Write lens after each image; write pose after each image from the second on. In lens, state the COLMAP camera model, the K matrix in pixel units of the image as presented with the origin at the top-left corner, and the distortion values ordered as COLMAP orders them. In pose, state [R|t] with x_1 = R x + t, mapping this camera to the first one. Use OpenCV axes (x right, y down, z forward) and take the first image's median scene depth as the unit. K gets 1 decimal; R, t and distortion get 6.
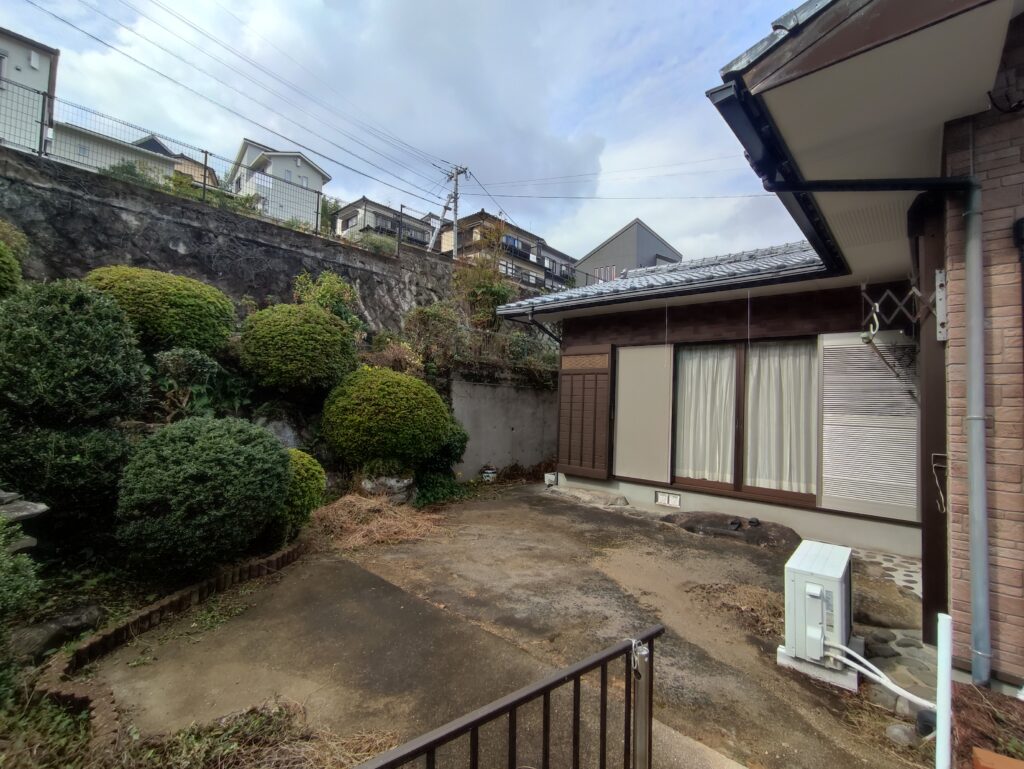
lens RADIAL K [[454.2, 0, 514.2], [0, 454.2, 380.8], [0, 0, 1]] dist [-0.013184, 0.003480]
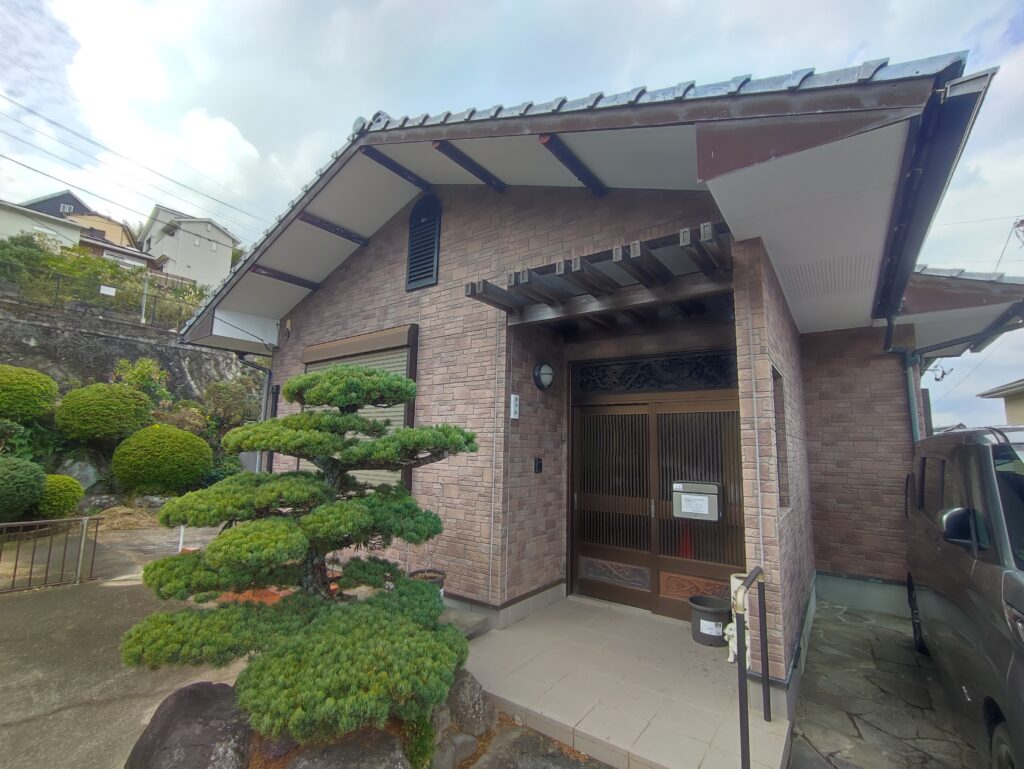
lens RADIAL K [[454.2, 0, 510.4], [0, 454.2, 388.0], [0, 0, 1]] dist [-0.013184, 0.003480]
pose [[0.994284, 0.004914, 0.106655, 0.619606], [0.004276, 0.996306, -0.085768, -0.018615], [-0.106682, 0.085734, 0.990590, -0.564264]]
